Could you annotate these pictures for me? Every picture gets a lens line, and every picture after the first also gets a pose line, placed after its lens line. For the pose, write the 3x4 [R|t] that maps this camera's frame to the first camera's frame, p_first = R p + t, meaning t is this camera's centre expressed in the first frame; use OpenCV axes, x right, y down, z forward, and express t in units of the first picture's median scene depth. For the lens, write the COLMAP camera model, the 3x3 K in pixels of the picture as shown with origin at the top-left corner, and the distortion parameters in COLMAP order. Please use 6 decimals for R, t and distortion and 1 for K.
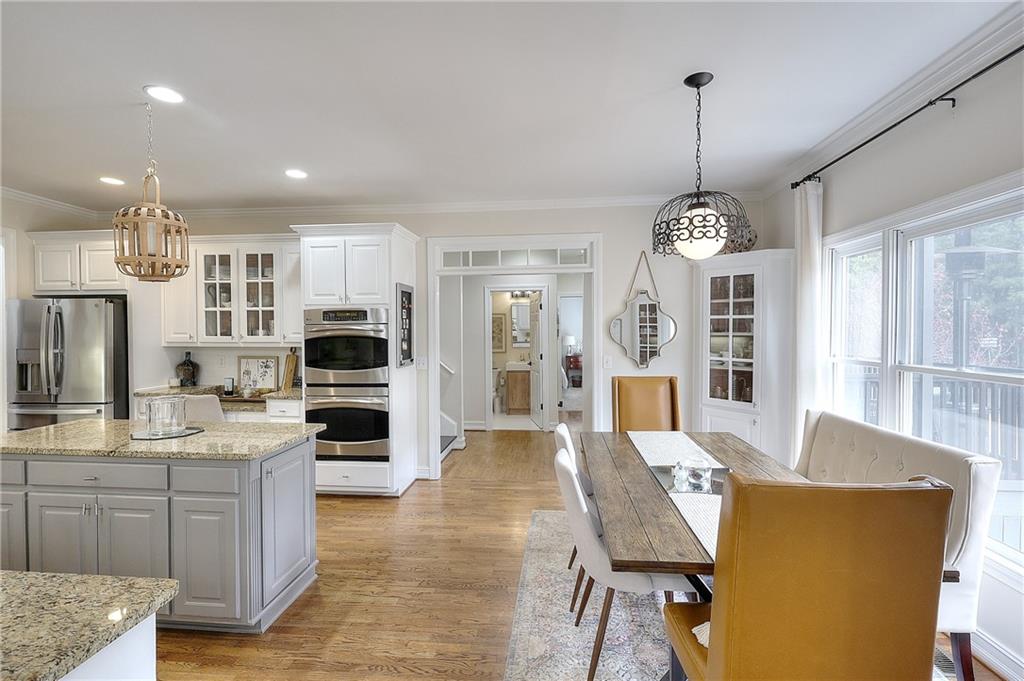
lens RADIAL K [[469.6, 0, 510.7], [0, 469.6, 337.7], [0, 0, 1]] dist [-0.003931, -0.001020]
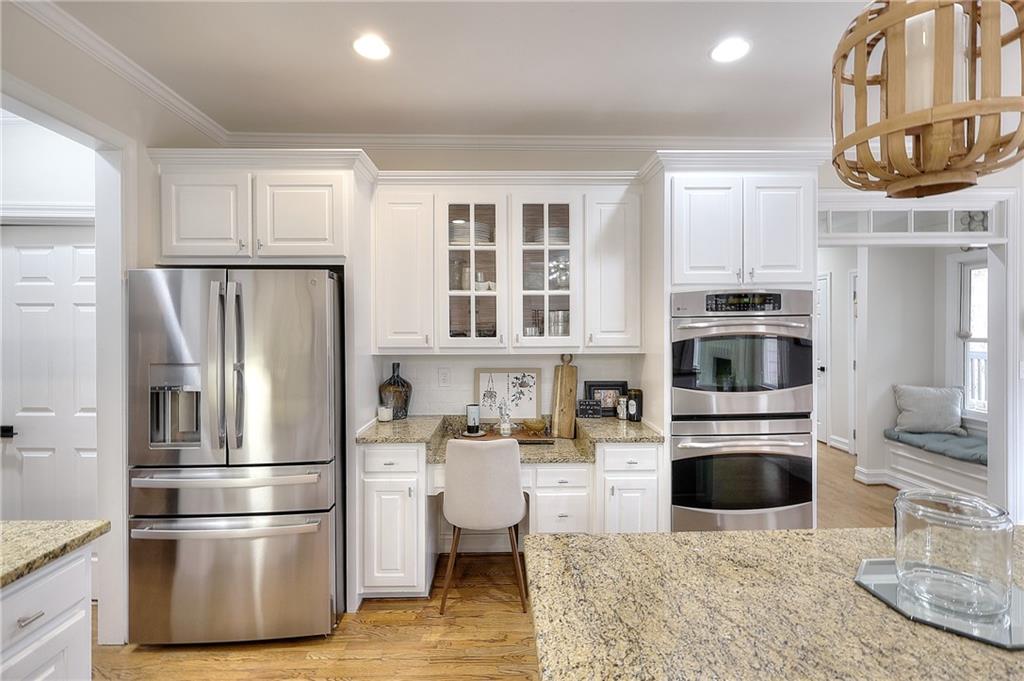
lens RADIAL K [[469.6, 0, 513.1], [0, 469.6, 337.2], [0, 0, 1]] dist [-0.003931, -0.001020]
pose [[0.992544, -0.006686, 0.121703, -0.685793], [0.006663, 0.999978, 0.000595, -0.003933], [-0.121704, 0.000220, 0.992566, 0.410578]]
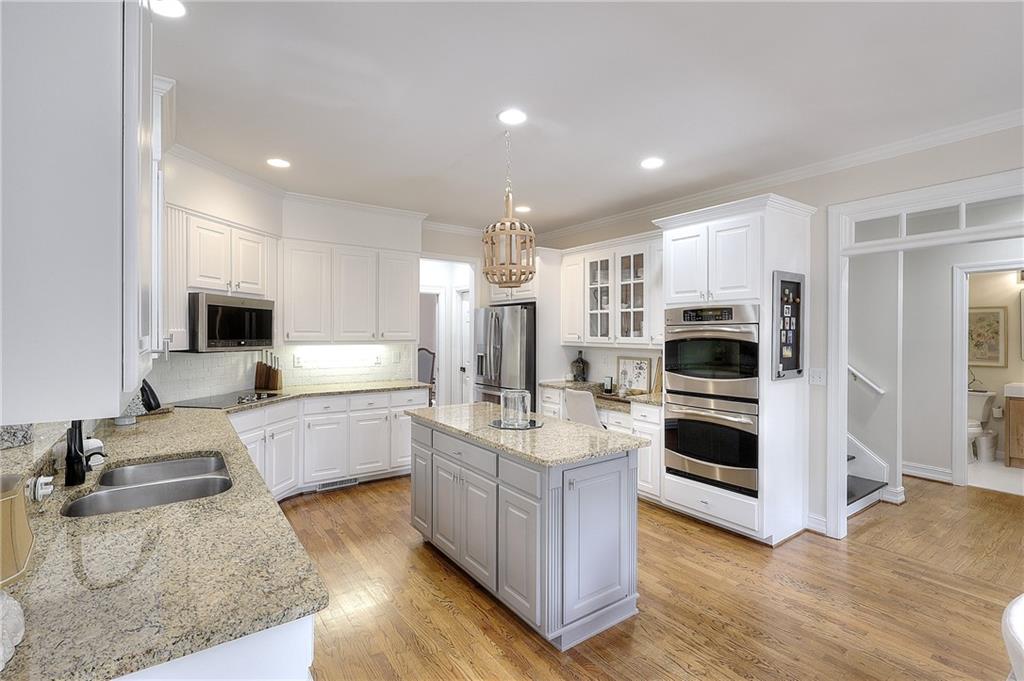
lens RADIAL K [[469.6, 0, 513.8], [0, 469.6, 336.9], [0, 0, 1]] dist [-0.003931, -0.001020]
pose [[0.655500, 0.011245, -0.755112, 0.060547], [-0.015553, 0.999878, 0.001389, -0.001931], [0.755035, 0.010834, 0.655595, 0.162212]]
